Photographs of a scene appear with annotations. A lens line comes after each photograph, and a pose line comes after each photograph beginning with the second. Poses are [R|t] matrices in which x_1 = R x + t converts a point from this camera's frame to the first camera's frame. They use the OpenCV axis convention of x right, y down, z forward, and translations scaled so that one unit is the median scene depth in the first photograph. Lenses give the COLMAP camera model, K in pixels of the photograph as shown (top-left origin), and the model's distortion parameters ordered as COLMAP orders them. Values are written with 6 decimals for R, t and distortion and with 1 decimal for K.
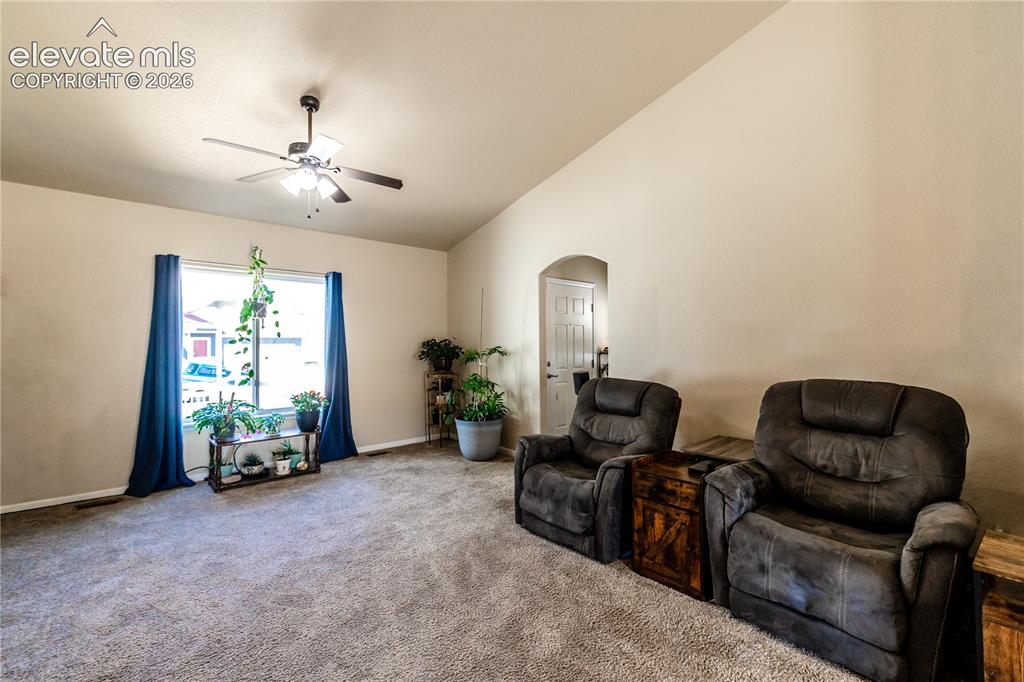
lens RADIAL K [[431.8, 0, 502.7], [0, 431.8, 337.2], [0, 0, 1]] dist [0.001581, -0.001496]
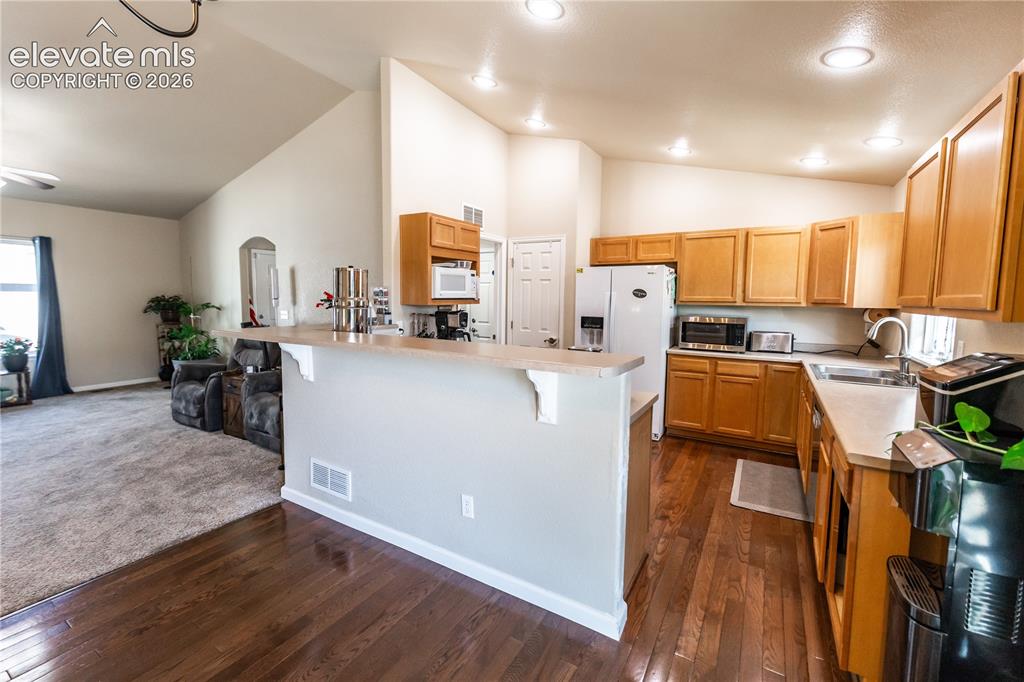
lens RADIAL K [[431.8, 0, 505.4], [0, 431.8, 333.7], [0, 0, 1]] dist [0.001581, -0.001496]
pose [[0.951494, -0.009293, 0.307528, 0.589151], [-0.020883, 0.995288, 0.094687, -0.036725], [-0.306959, -0.096516, 0.946816, -0.674183]]
